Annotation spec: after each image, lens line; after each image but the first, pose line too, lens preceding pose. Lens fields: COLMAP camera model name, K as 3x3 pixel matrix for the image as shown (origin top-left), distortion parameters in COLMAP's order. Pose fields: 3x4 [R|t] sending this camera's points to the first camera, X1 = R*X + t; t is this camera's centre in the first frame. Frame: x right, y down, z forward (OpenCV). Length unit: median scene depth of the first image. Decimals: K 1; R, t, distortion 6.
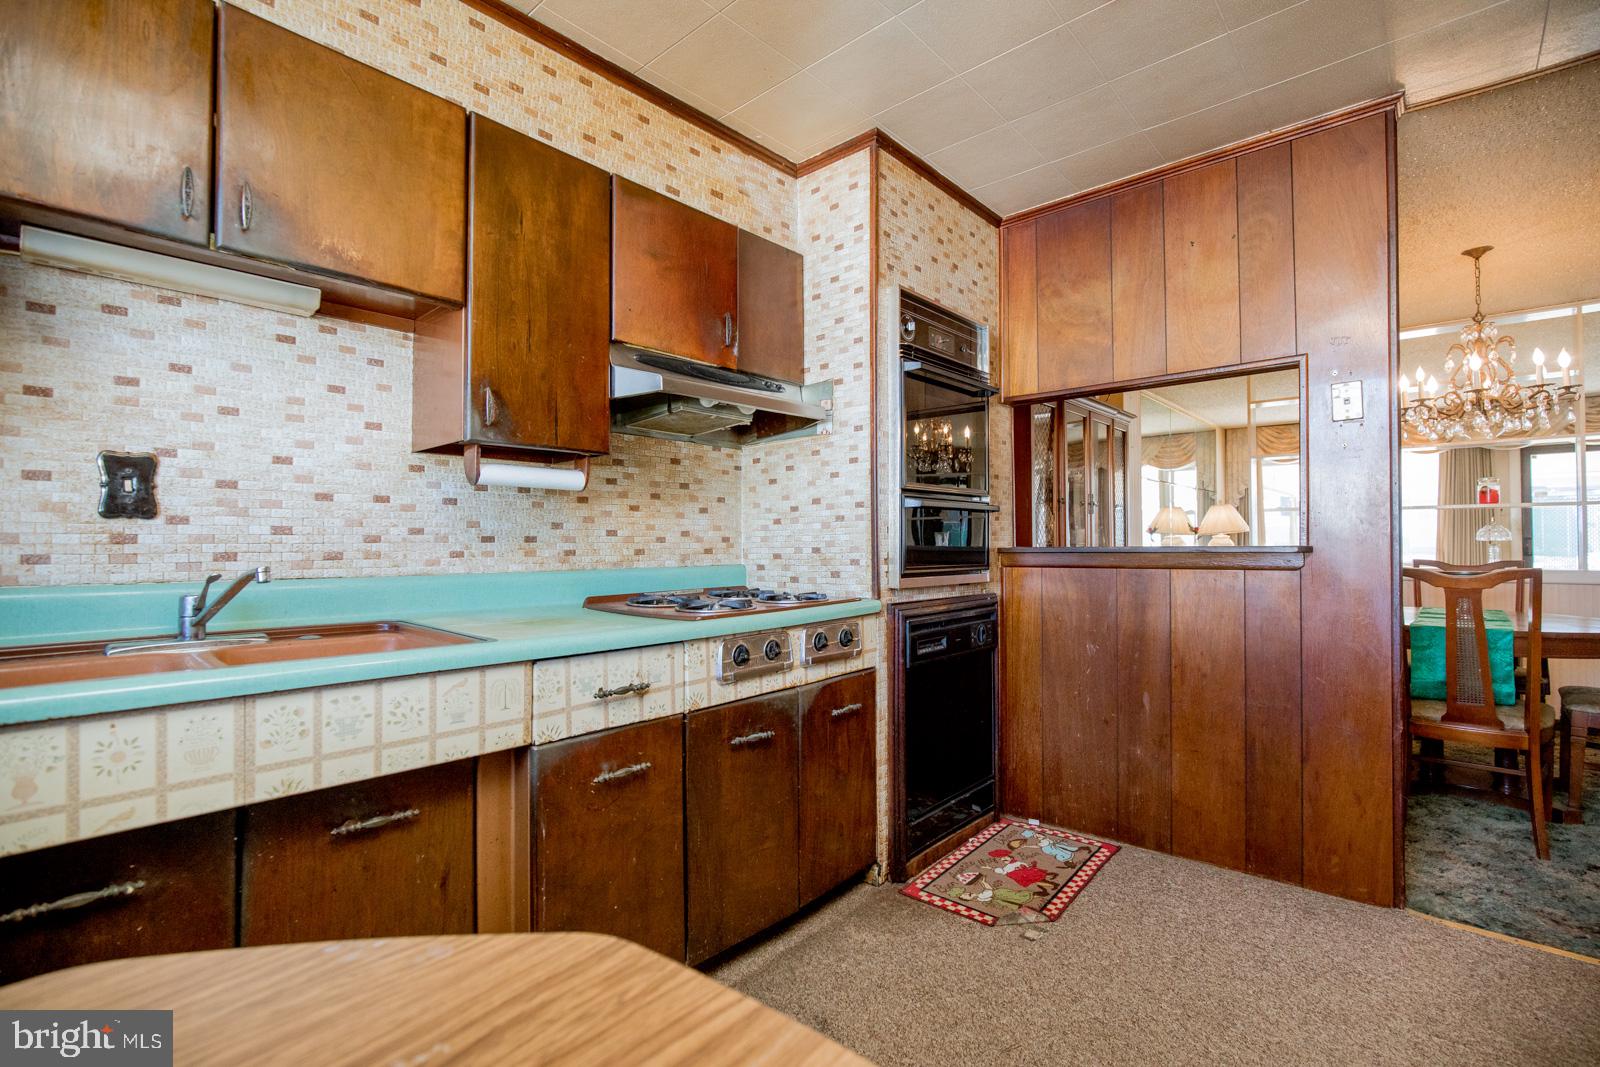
lens RADIAL K [[744.7, 0, 793.8], [0, 744.7, 529.9], [0, 0, 1]] dist [-0.006043, 0.005553]
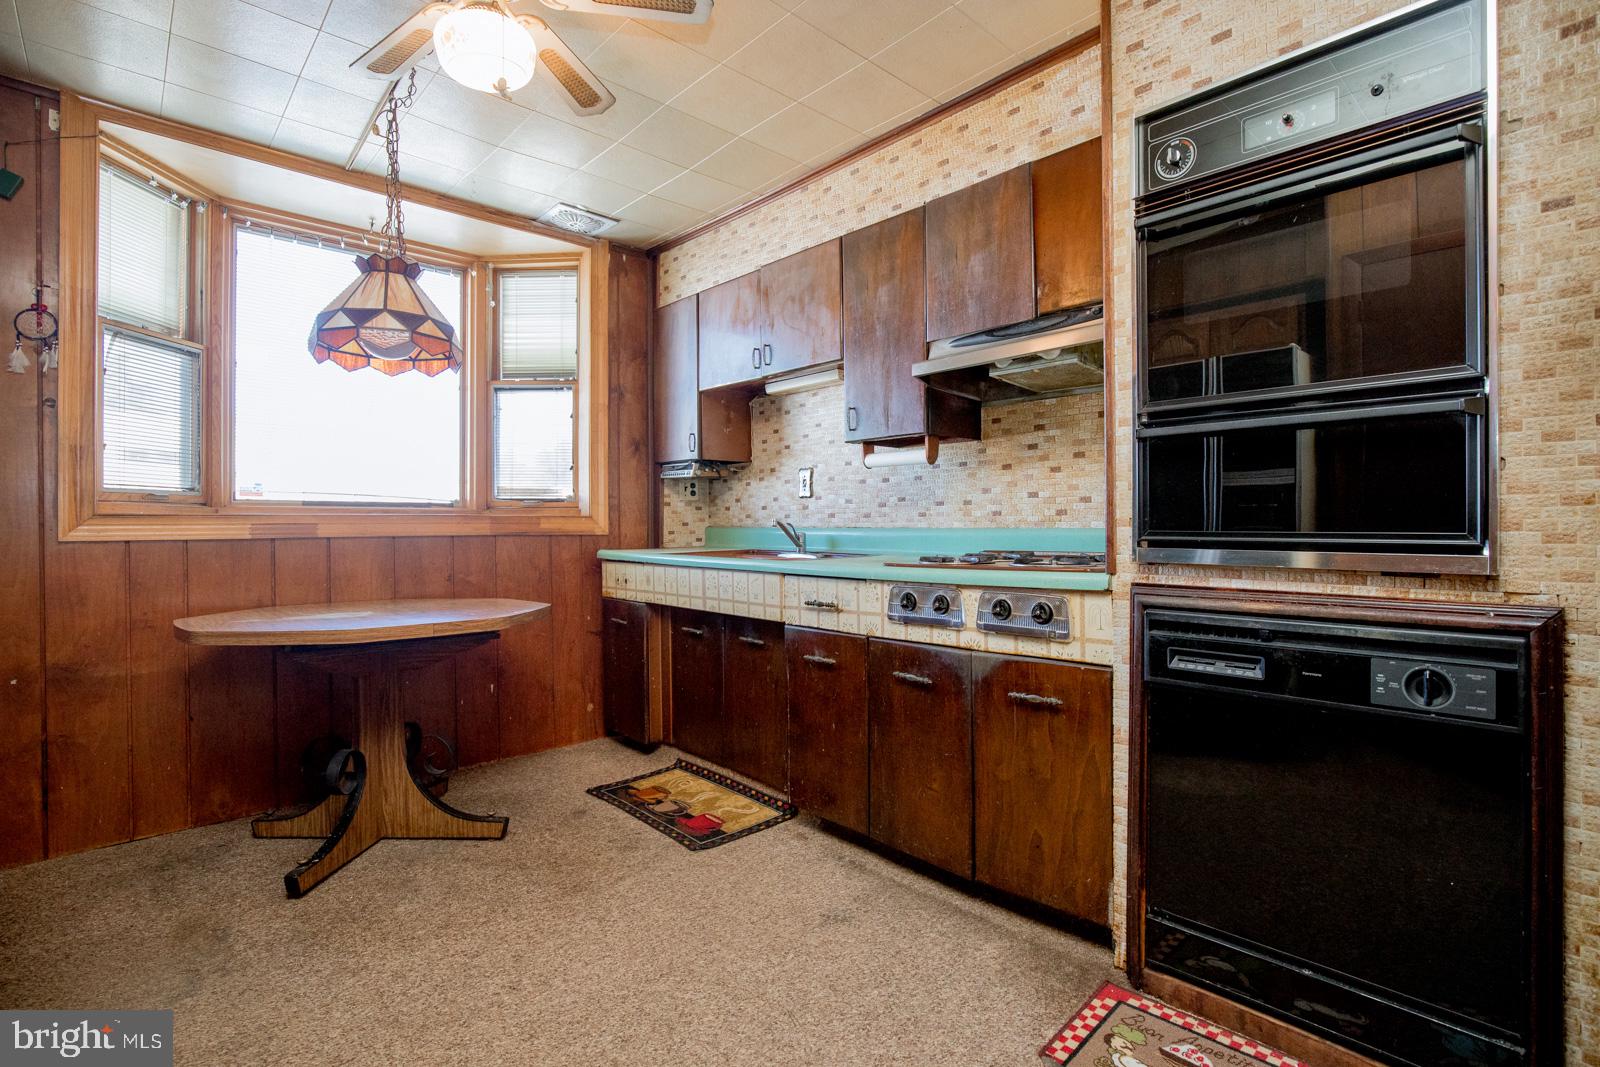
lens RADIAL K [[744.7, 0, 799.6], [0, 744.7, 525.0], [0, 0, 1]] dist [-0.006043, 0.005553]
pose [[-0.089381, 0.005890, -0.995980, 0.944206], [0.019497, 0.999801, 0.004163, 0.040382], [0.995807, -0.019046, -0.089478, 0.836972]]
